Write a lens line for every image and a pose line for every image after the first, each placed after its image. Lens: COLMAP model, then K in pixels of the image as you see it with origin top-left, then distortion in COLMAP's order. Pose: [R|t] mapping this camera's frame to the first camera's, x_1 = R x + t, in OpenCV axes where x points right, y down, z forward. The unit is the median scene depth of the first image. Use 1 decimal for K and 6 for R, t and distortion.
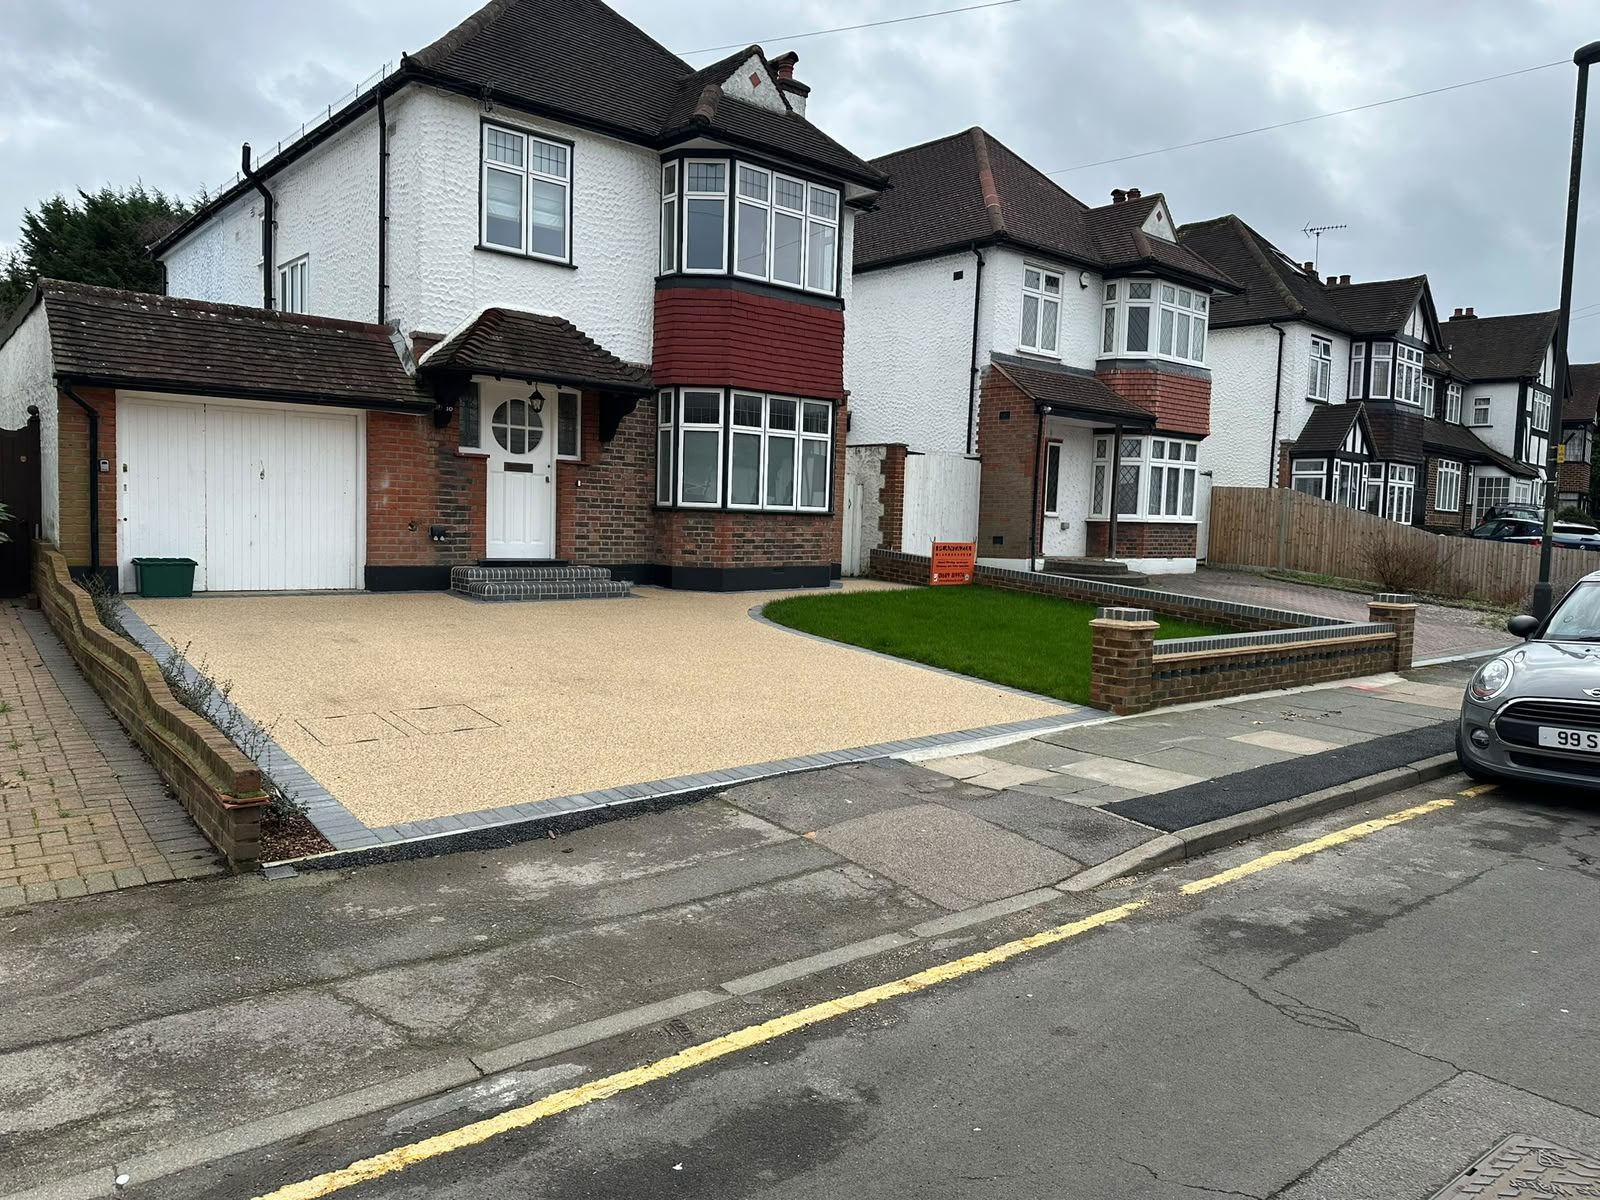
lens RADIAL K [[1218.5, 0, 800.0], [0, 1218.5, 600.0], [0, 0, 1]] dist [0.097018, -0.140299]
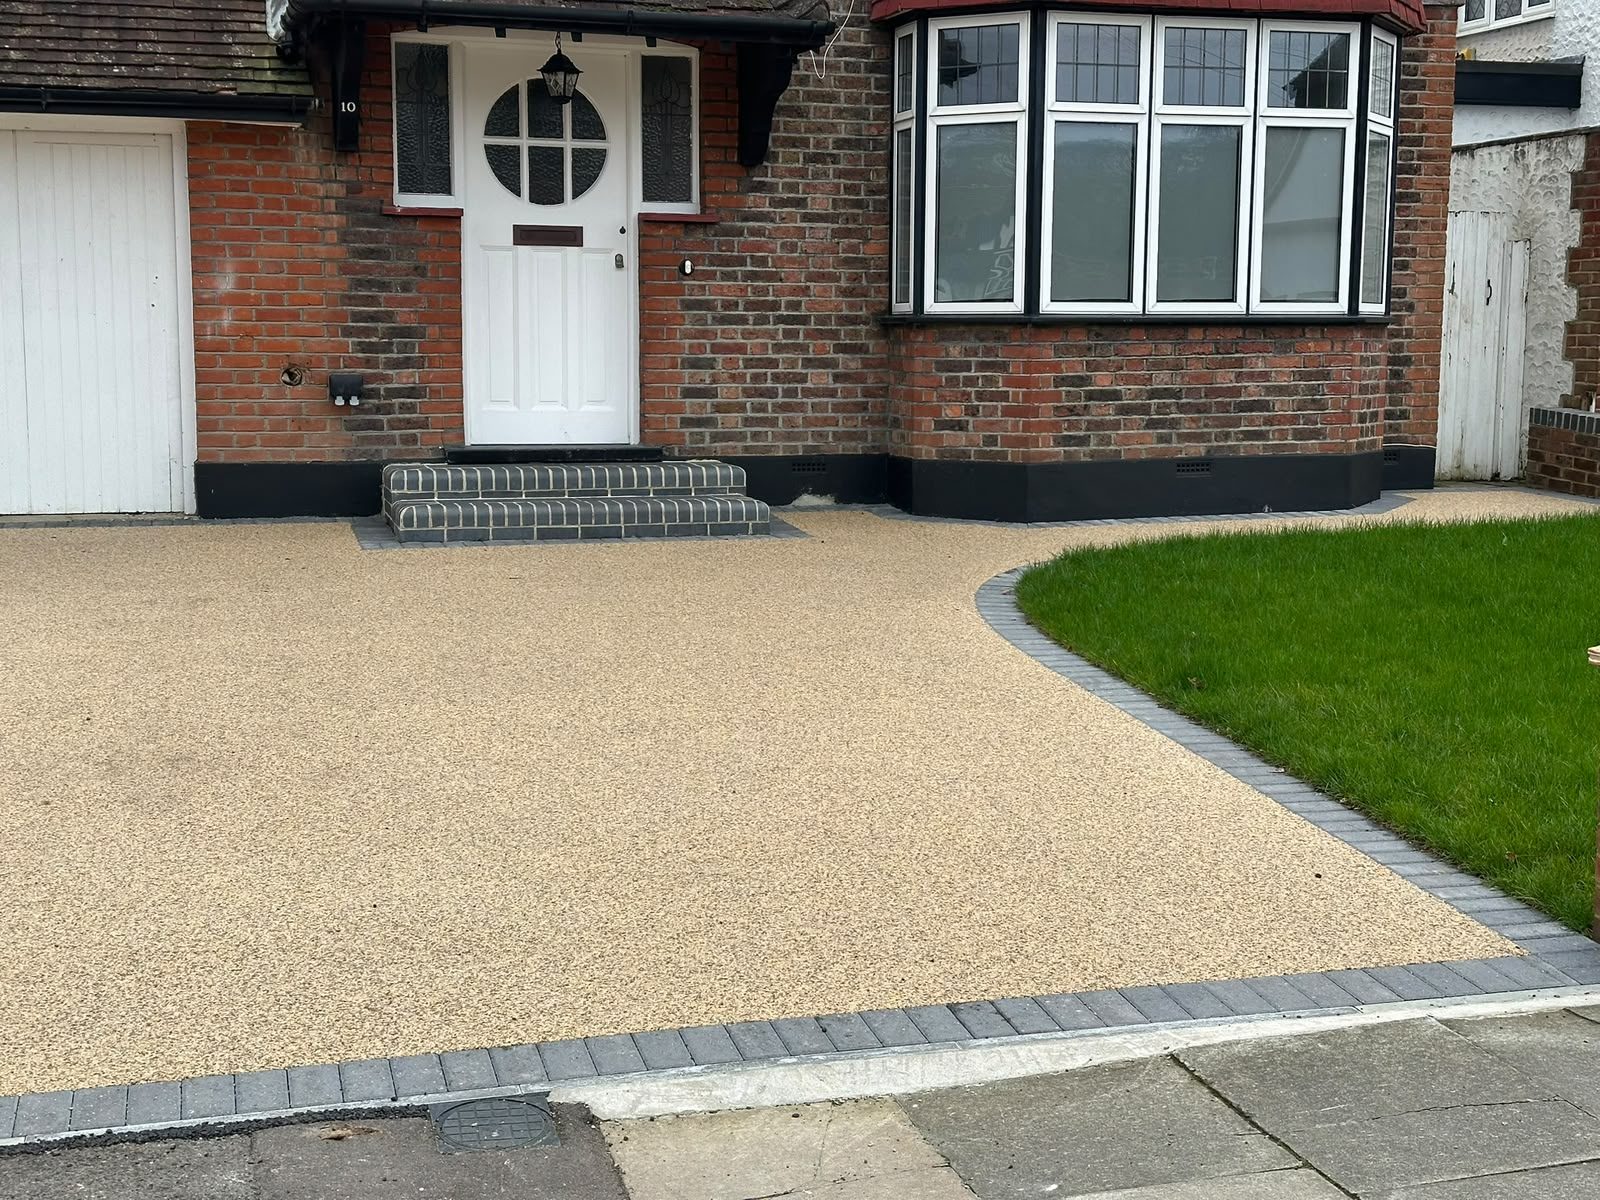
lens RADIAL K [[2316.6, 0, 800.0], [0, 2316.6, 600.0], [0, 0, 1]] dist [0.110818, 0.044188]
pose [[0.894574, 0.022360, -0.446360, 0.220341], [-0.006148, 0.999269, 0.037736, -0.009775], [0.446877, -0.031014, 0.894057, 0.286693]]
